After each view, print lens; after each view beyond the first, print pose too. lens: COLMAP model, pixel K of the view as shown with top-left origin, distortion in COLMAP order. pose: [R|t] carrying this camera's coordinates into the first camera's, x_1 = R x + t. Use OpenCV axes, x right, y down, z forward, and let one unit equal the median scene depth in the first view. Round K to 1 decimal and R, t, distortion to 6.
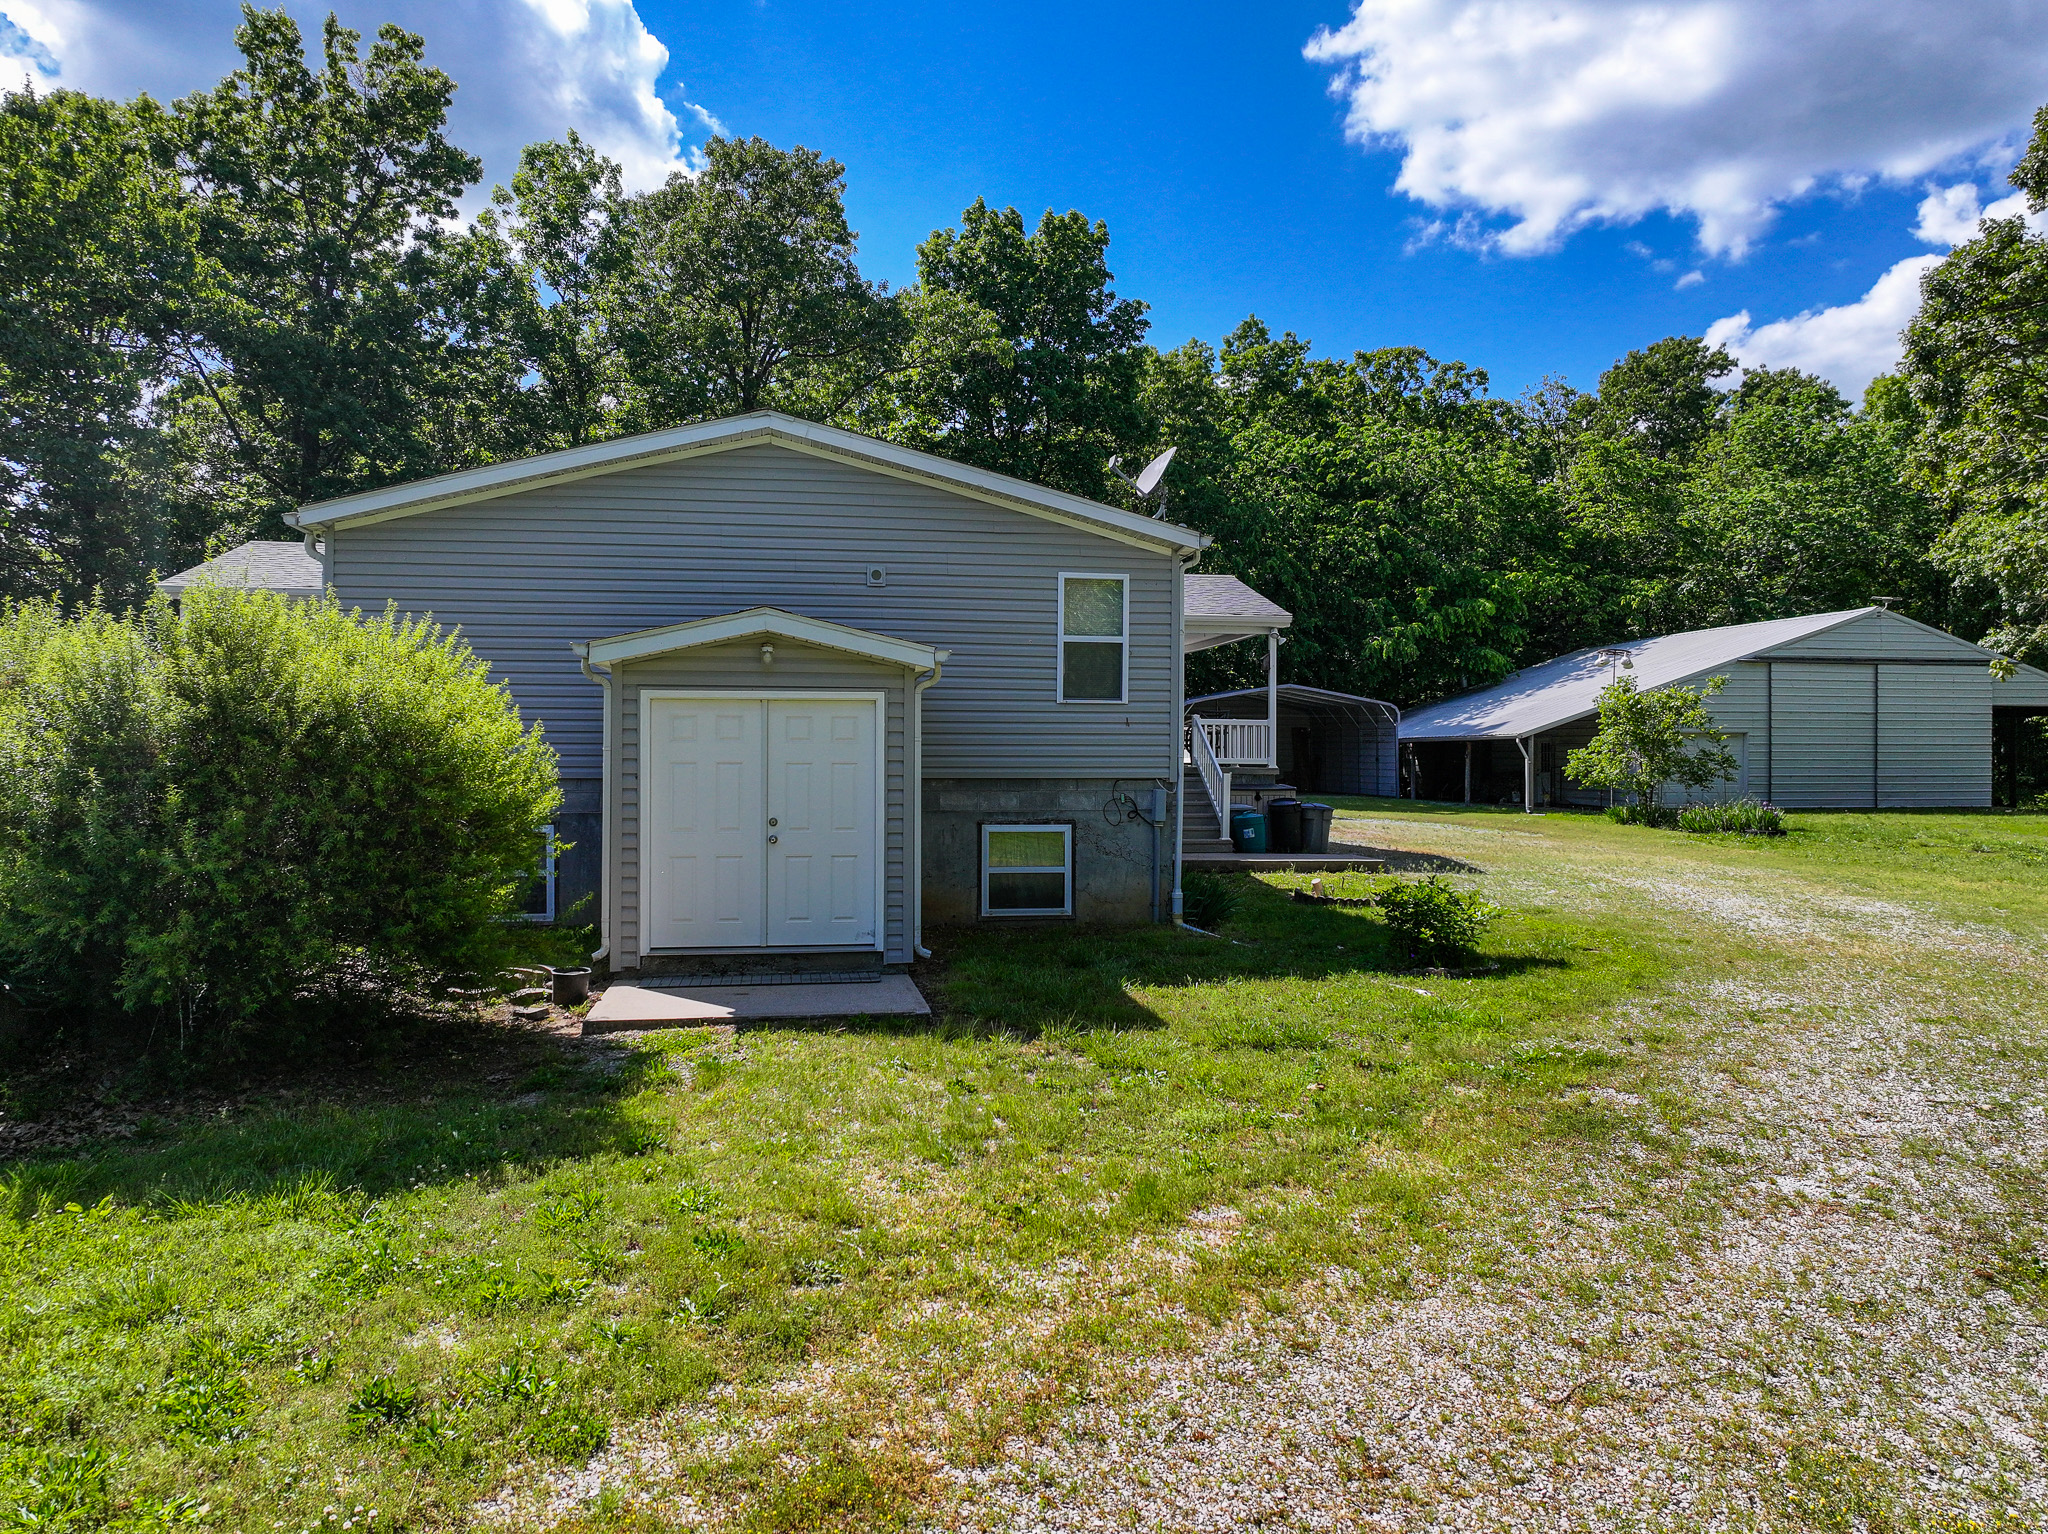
lens RADIAL K [[1447.6, 0, 1025.0], [0, 1447.6, 702.8], [0, 0, 1]] dist [0.007218, -0.041387]
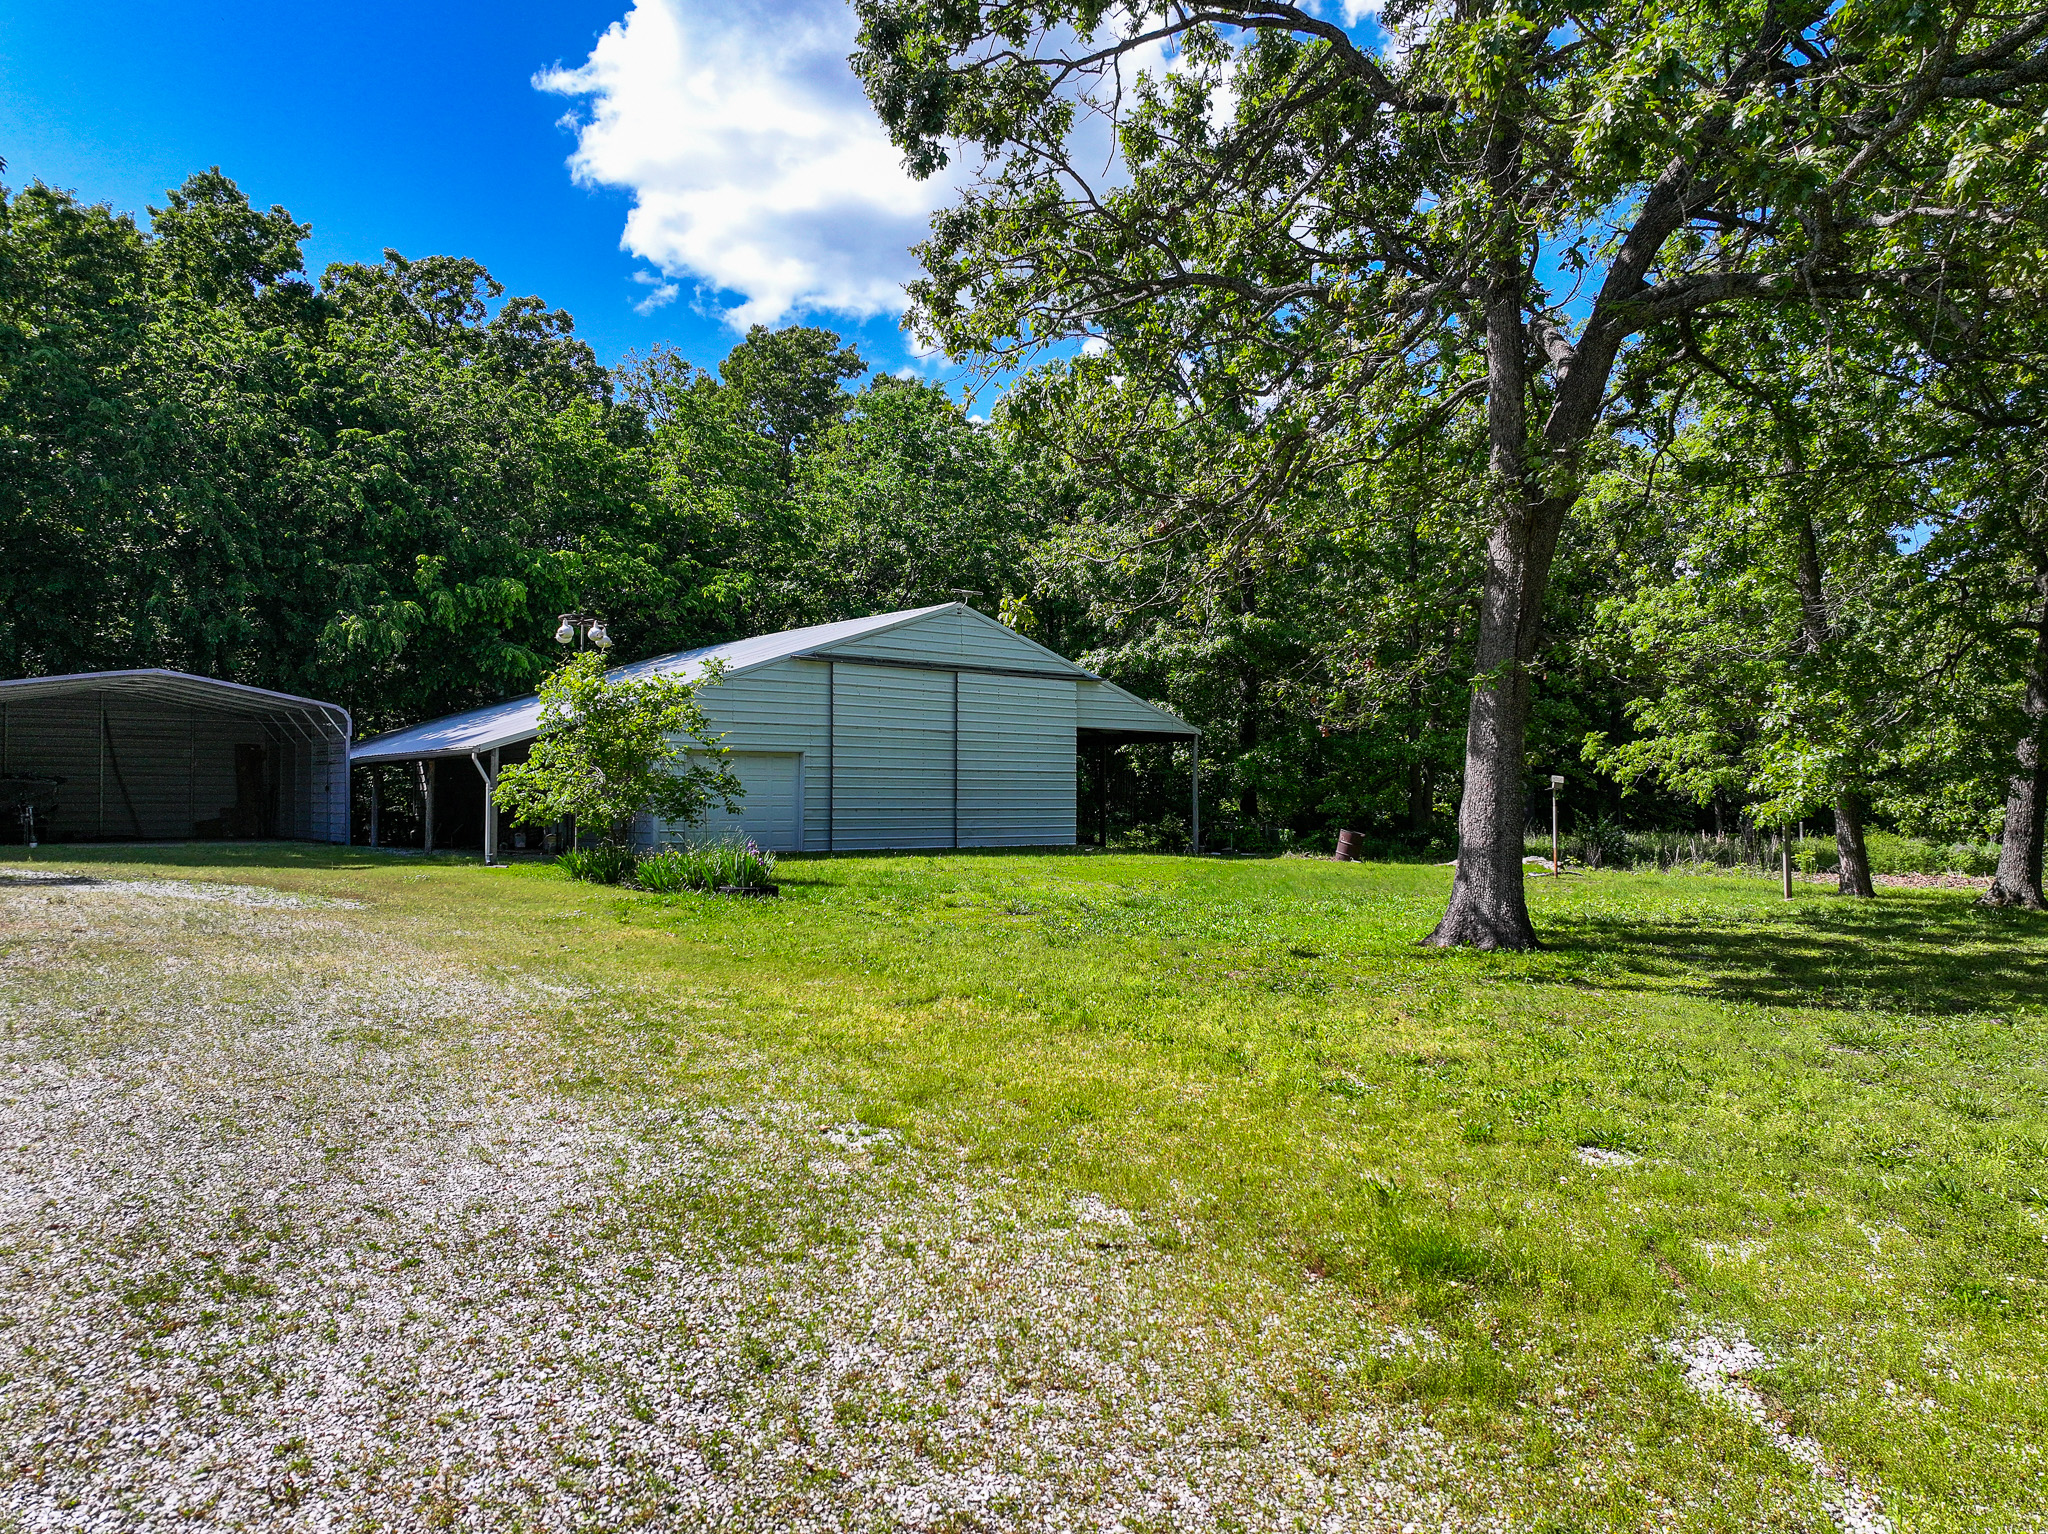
lens RADIAL K [[1422.9, 0, 1024.0], [0, 1422.9, 767.0], [0, 0, 1]] dist [0.004246, 0.002225]
pose [[0.863536, 0.012686, 0.504128, 0.208164], [-0.018402, 0.999810, 0.006362, 0.020032], [-0.503952, -0.014771, 0.863605, 0.273865]]
